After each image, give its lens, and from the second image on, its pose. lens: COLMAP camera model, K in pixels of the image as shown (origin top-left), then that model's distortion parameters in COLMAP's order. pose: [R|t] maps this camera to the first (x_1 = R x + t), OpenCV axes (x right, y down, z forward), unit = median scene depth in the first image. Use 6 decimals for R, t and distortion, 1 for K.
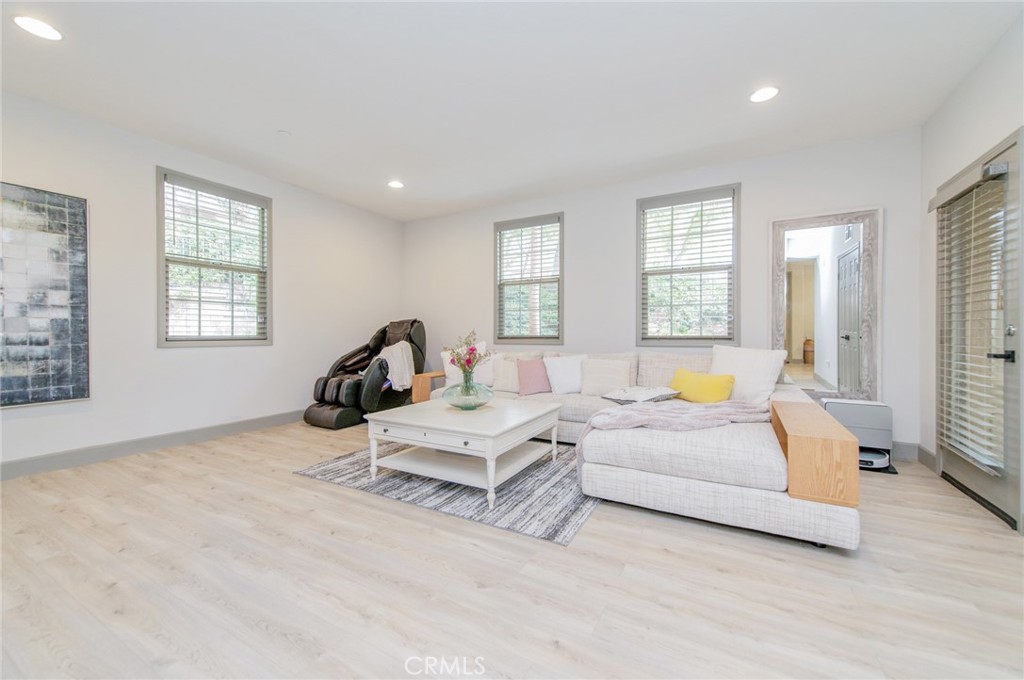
lens RADIAL K [[400.8, 0, 515.0], [0, 400.8, 343.3], [0, 0, 1]] dist [0.017153, -0.003986]
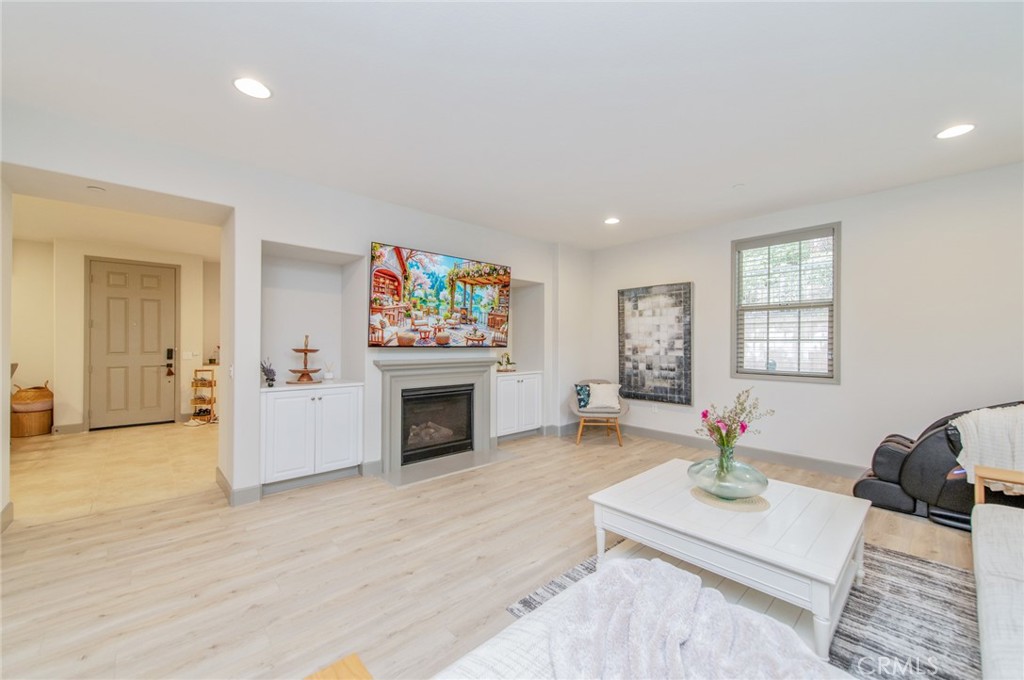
lens RADIAL K [[400.8, 0, 512.7], [0, 400.8, 338.4], [0, 0, 1]] dist [0.017153, -0.003986]
pose [[-0.316854, -0.024367, -0.948161, 0.701085], [-0.041273, 0.999077, -0.011883, -0.085810], [0.947576, 0.035368, -0.317568, 0.876965]]
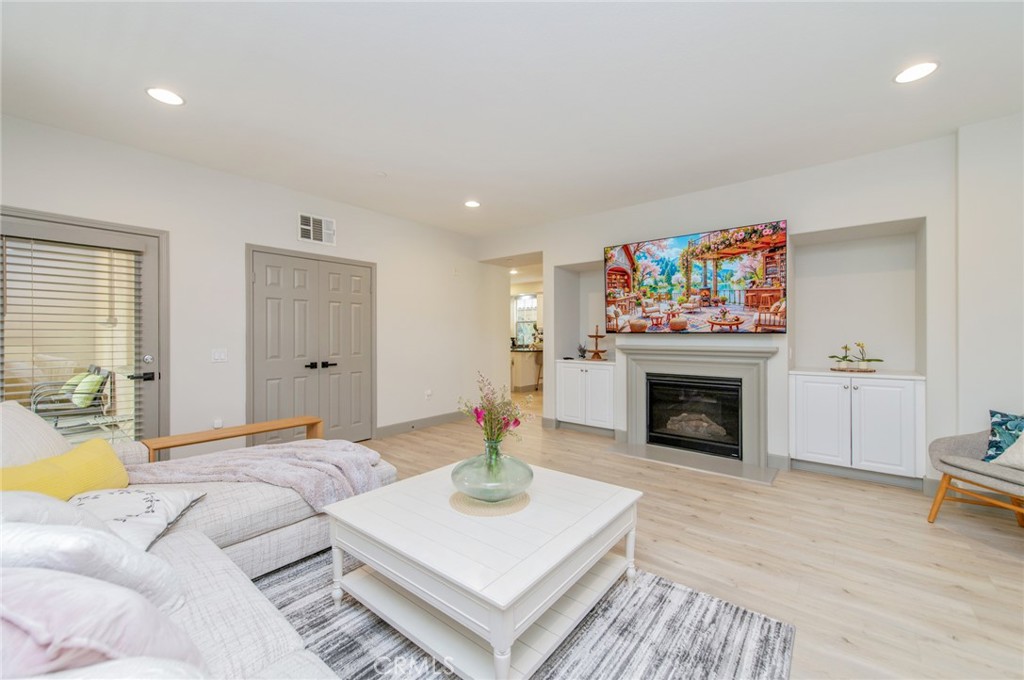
lens RADIAL K [[400.8, 0, 511.8], [0, 400.8, 330.8], [0, 0, 1]] dist [0.017153, -0.003986]
pose [[-0.982938, -0.009612, 0.183688, -0.274420], [-0.005544, 0.999728, 0.022650, -0.097304], [-0.183856, 0.021245, -0.982724, 1.635344]]
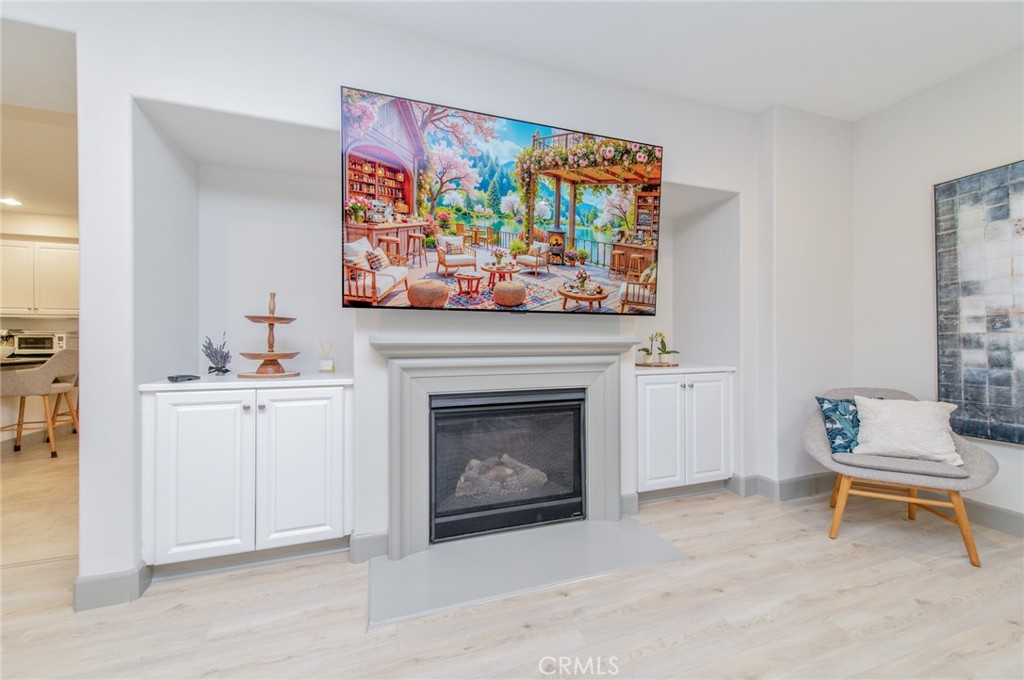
lens RADIAL K [[400.8, 0, 513.0], [0, 400.8, 340.6], [0, 0, 1]] dist [0.017153, -0.003986]
pose [[-0.666212, -0.010010, -0.745695, -0.062430], [-0.032358, 0.999356, 0.015493, -0.021996], [0.745060, 0.034451, -0.666107, 0.658159]]
